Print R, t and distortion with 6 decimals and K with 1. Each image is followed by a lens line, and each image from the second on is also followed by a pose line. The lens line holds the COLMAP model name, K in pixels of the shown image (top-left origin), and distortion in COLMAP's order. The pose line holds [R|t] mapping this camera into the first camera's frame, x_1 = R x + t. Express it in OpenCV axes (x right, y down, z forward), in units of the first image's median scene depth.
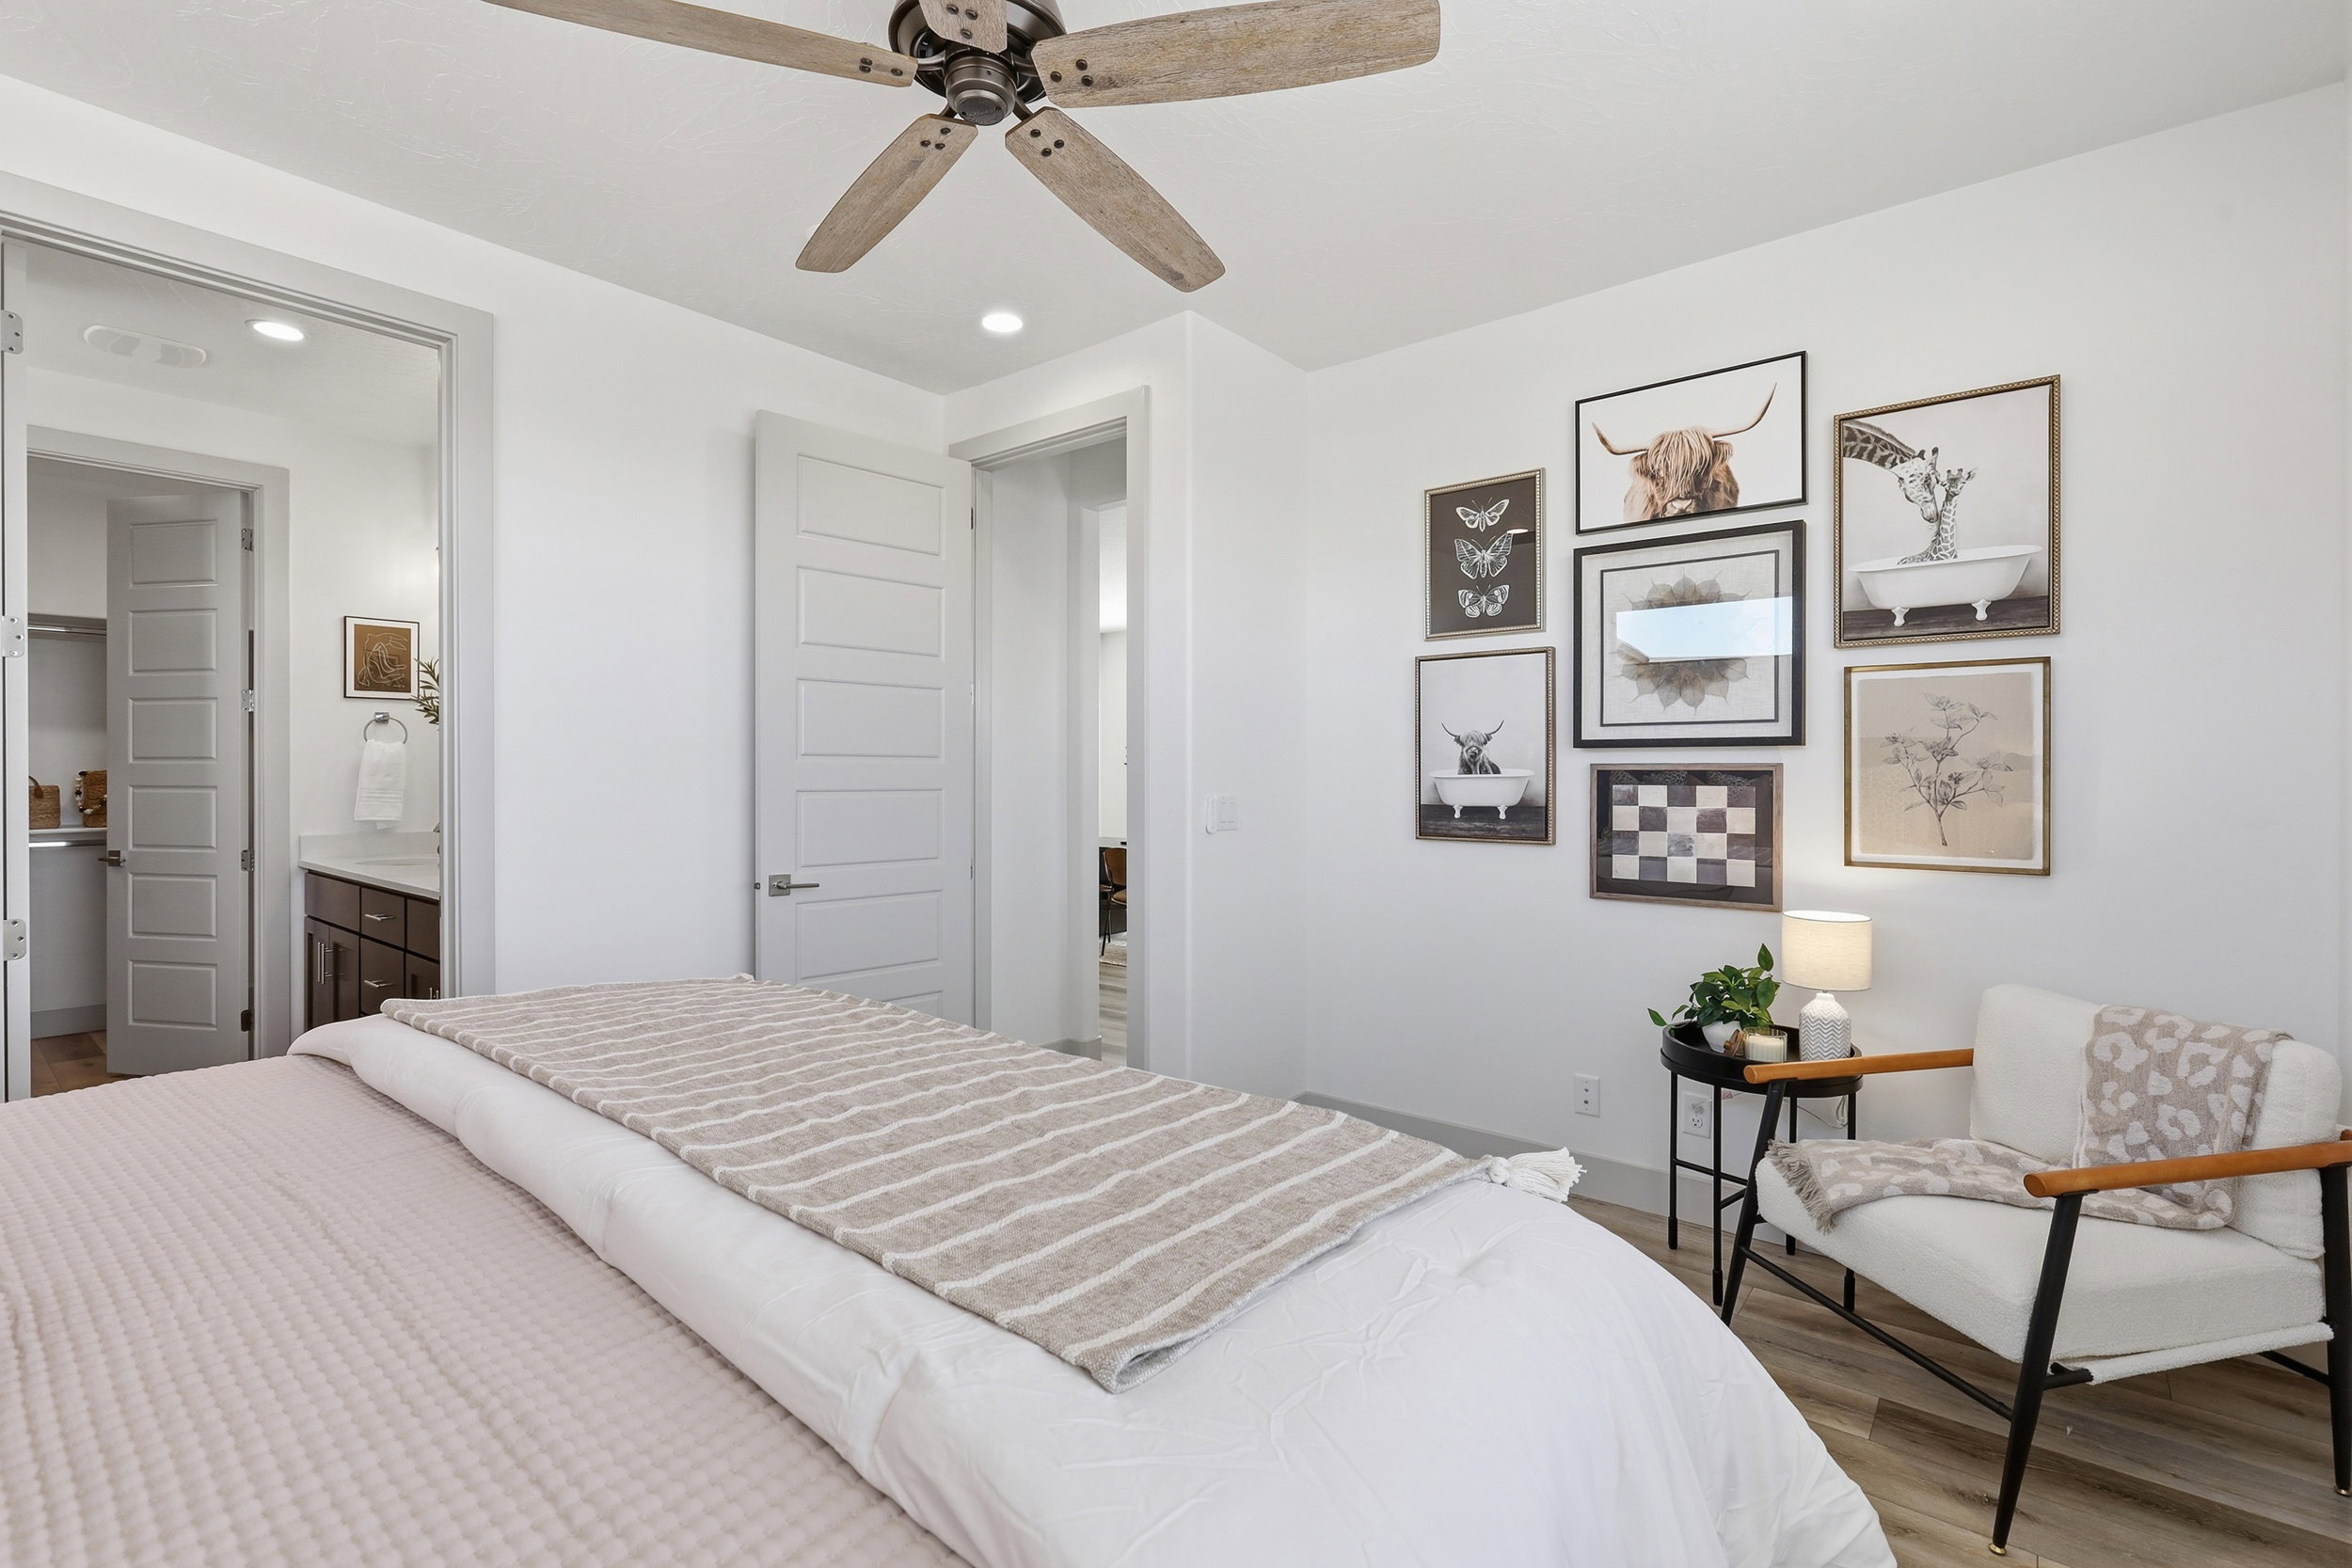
lens RADIAL K [[1071.7, 0, 1180.4], [0, 1071.7, 780.2], [0, 0, 1]] dist [-0.001184, -0.000255]
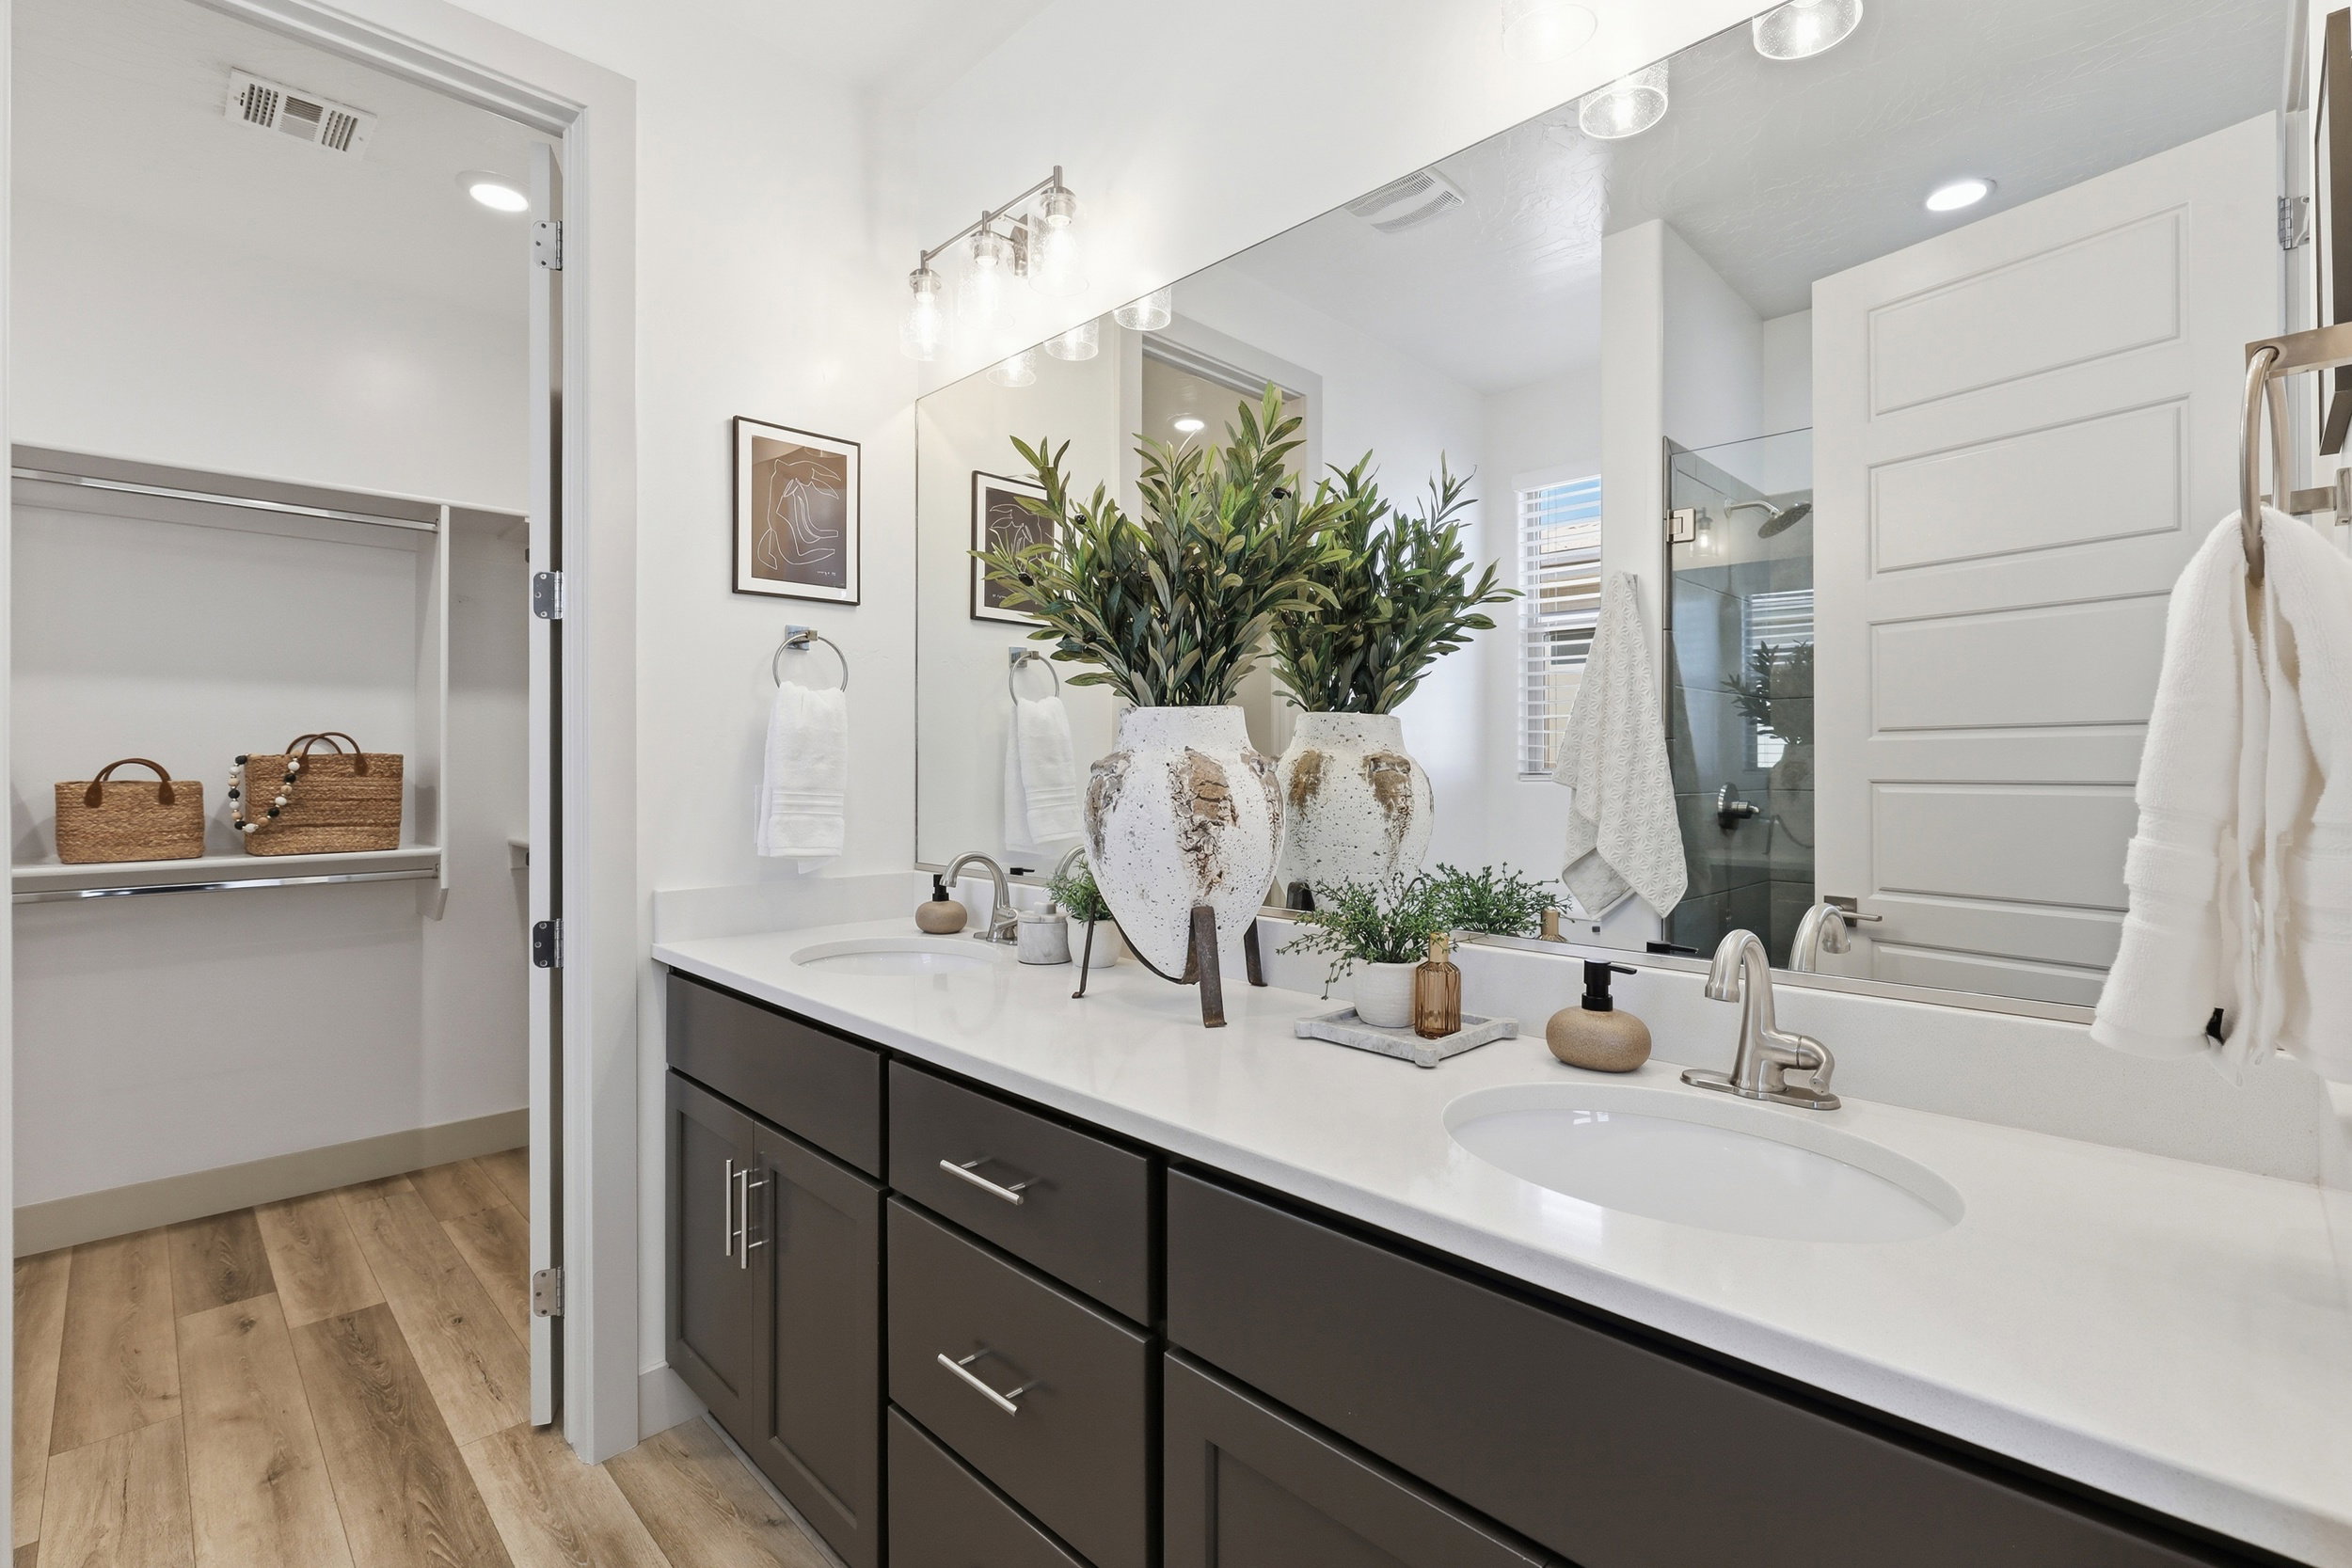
lens RADIAL K [[1071.7, 0, 1186.5], [0, 1071.7, 761.8], [0, 0, 1]] dist [-0.001184, -0.000255]
pose [[0.994558, -0.003698, -0.104119, -0.532072], [0.002722, 0.999951, -0.009516, 0.001657], [0.104149, 0.009181, 0.994519, 0.552706]]
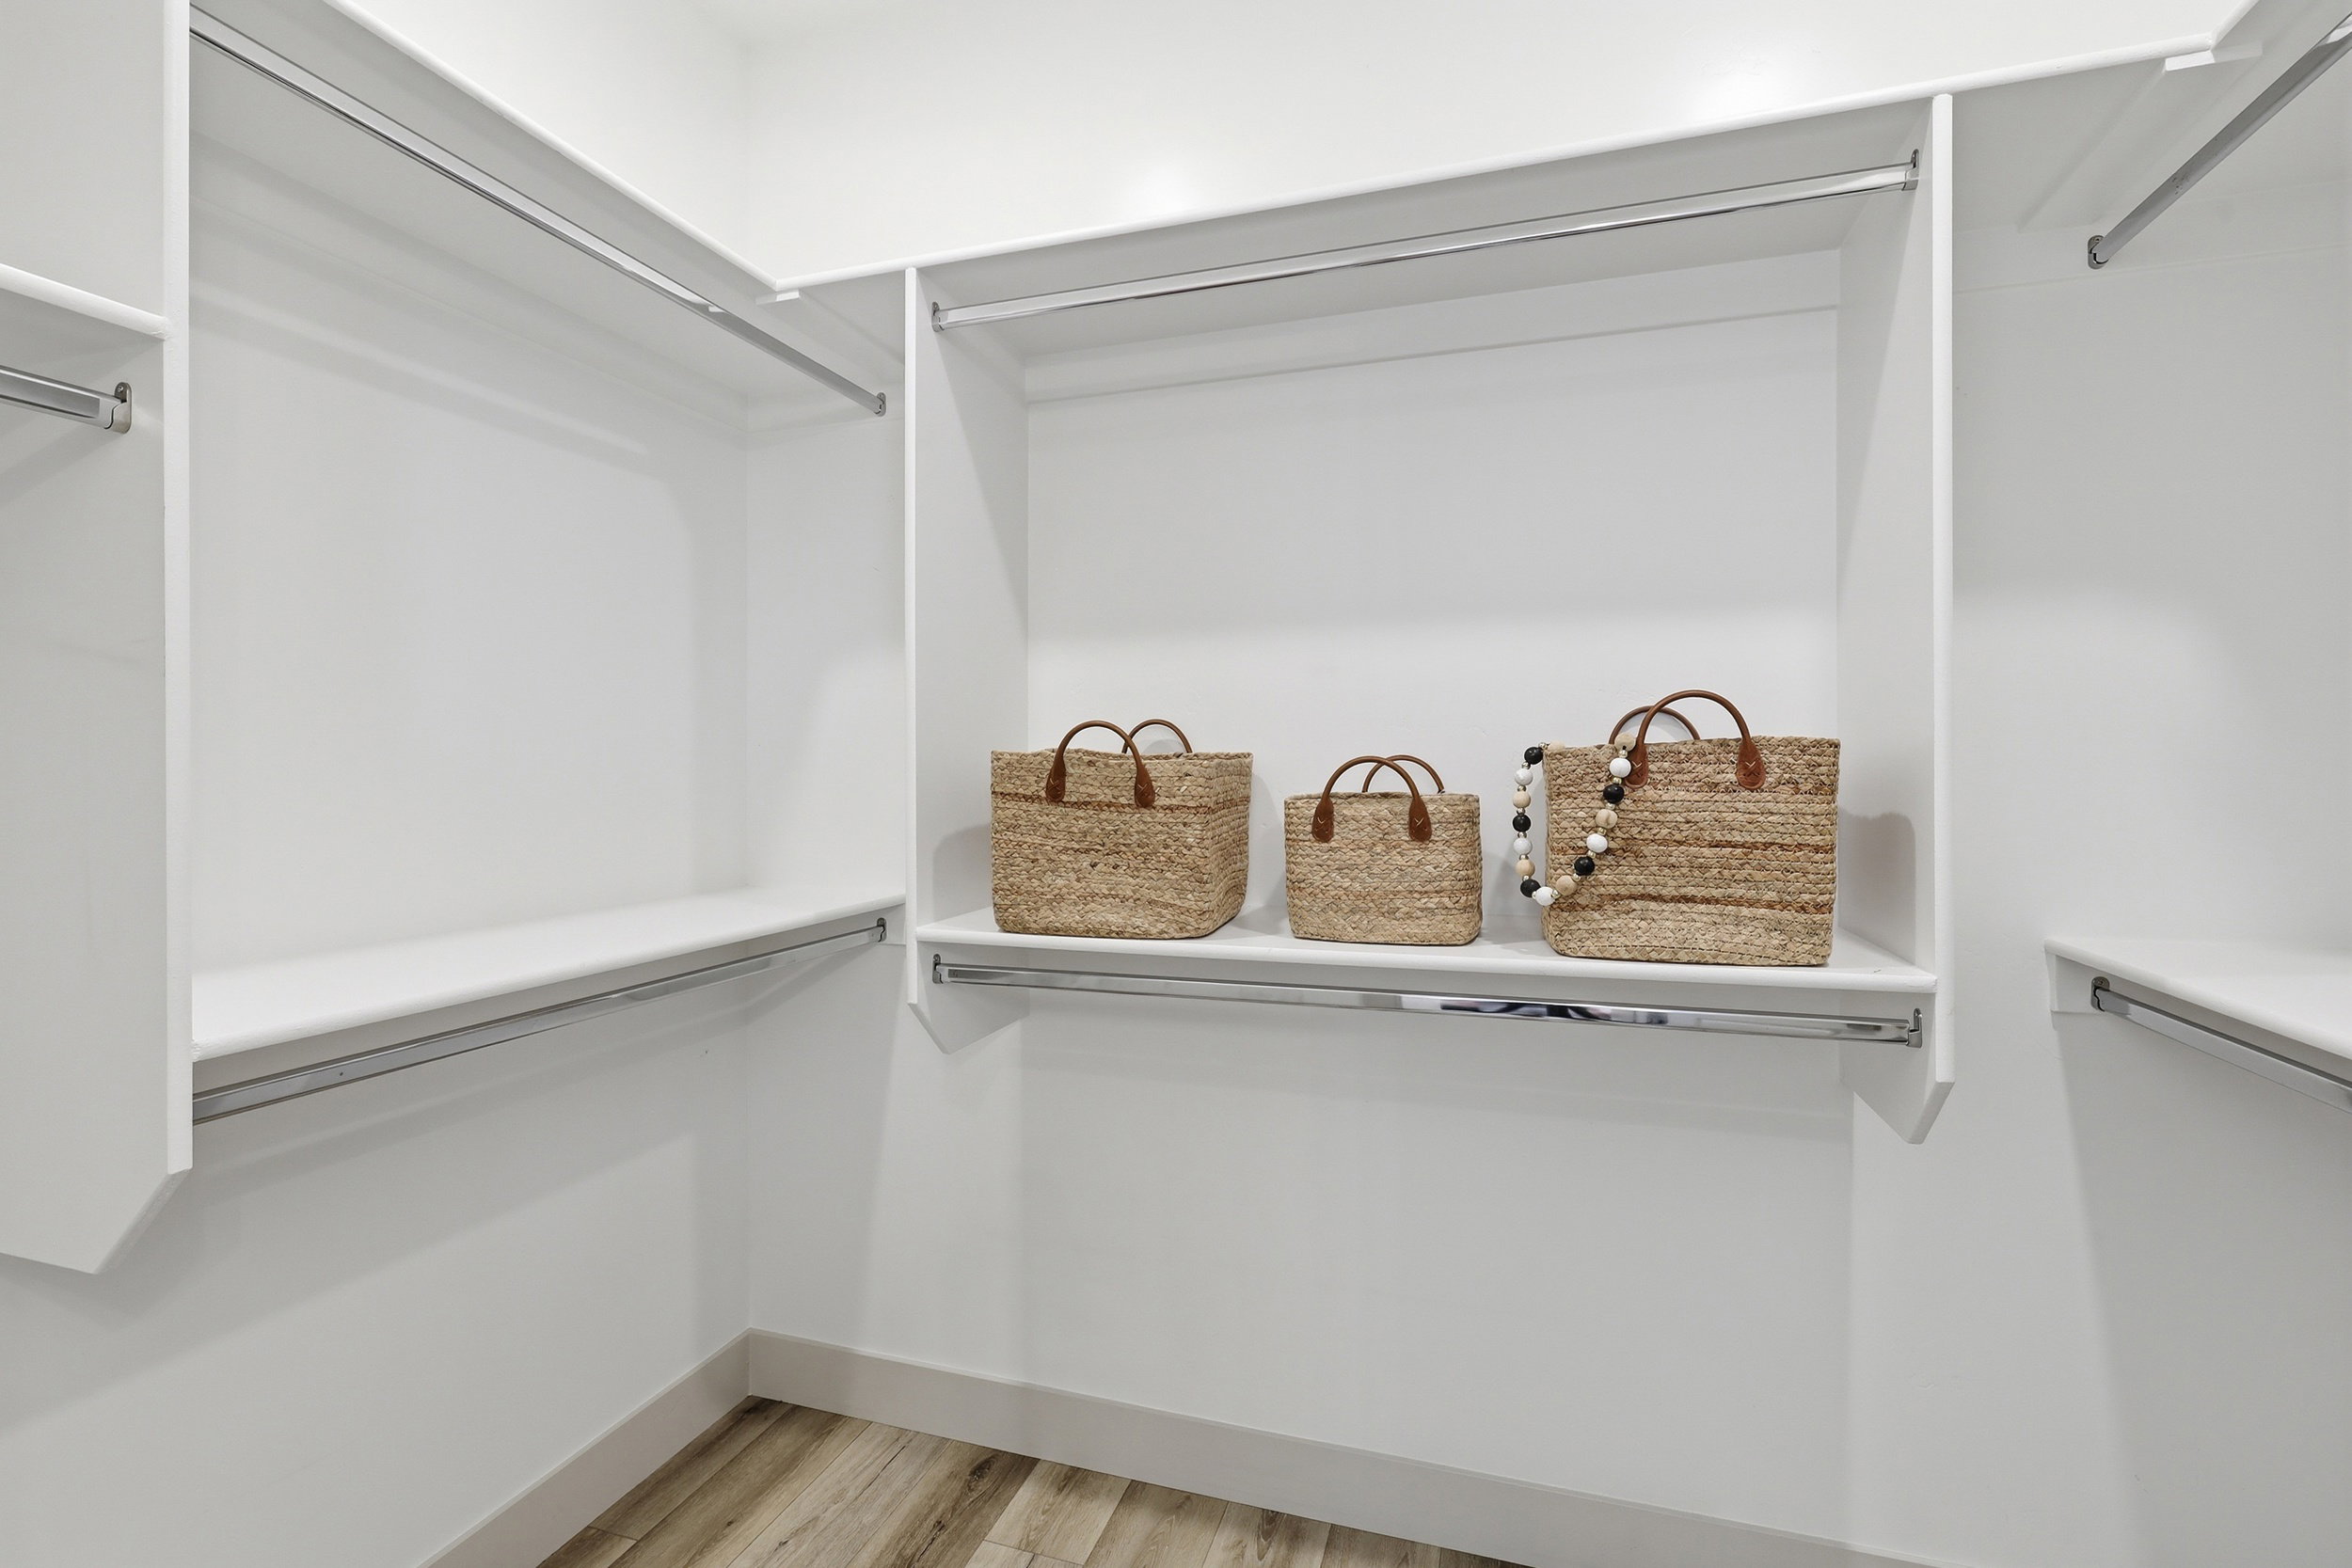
lens RADIAL K [[1071.7, 0, 1183.8], [0, 1071.7, 773.2], [0, 0, 1]] dist [-0.001184, -0.000255]
pose [[0.368022, -0.003590, -0.929810, -0.891091], [-0.002046, 0.999987, -0.004670, 0.000072], [0.929815, 0.003621, 0.368010, 0.905427]]
